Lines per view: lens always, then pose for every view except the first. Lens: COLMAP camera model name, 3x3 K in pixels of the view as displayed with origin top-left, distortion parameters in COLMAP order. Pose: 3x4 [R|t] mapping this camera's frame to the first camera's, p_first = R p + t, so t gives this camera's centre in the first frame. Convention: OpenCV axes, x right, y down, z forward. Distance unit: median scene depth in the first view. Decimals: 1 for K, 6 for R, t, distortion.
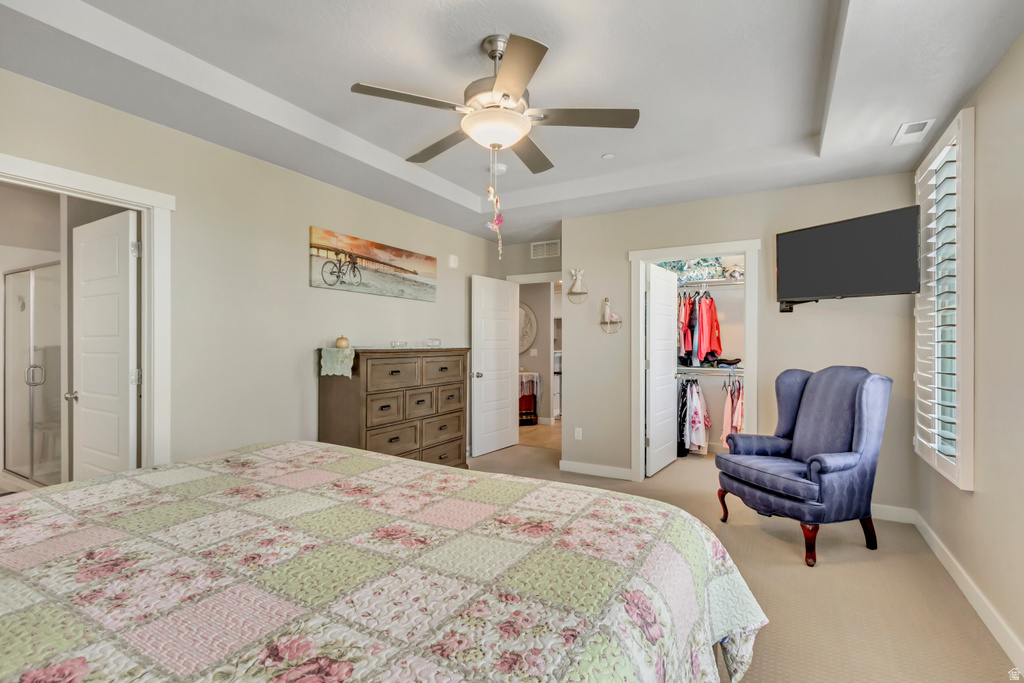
lens RADIAL K [[475.7, 0, 509.5], [0, 475.7, 341.1], [0, 0, 1]] dist [0.000239, -0.000353]
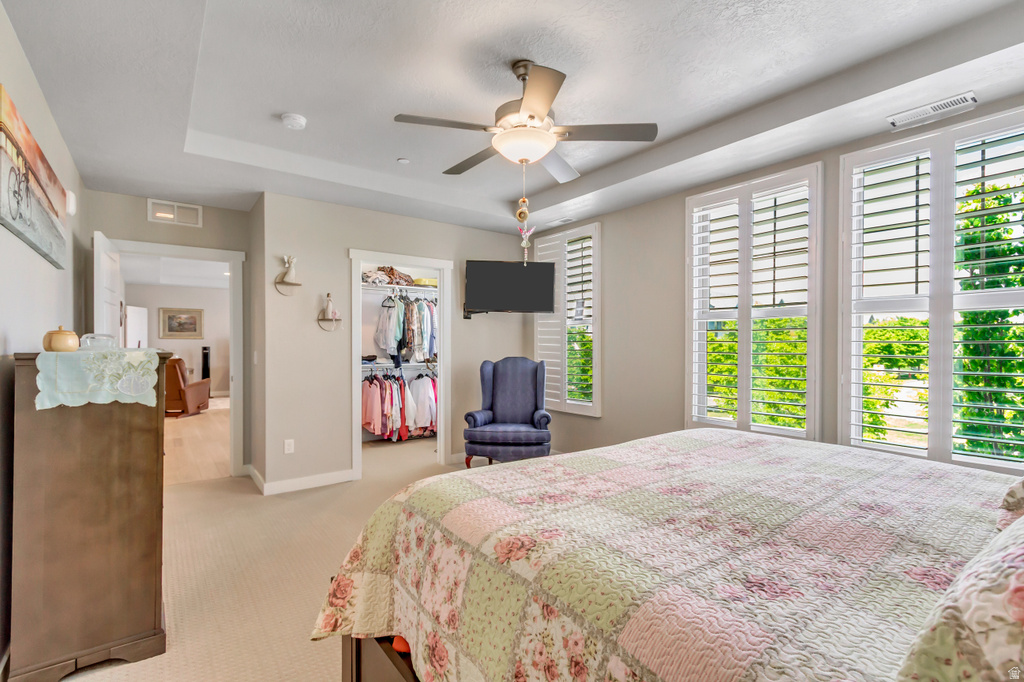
lens RADIAL K [[475.7, 0, 513.6], [0, 475.7, 343.6], [0, 0, 1]] dist [0.000239, -0.000353]
pose [[0.384974, -0.003239, 0.922922, -0.677125], [-0.005171, 0.999971, 0.005667, 0.001415], [-0.922913, -0.006954, 0.384946, 0.390802]]
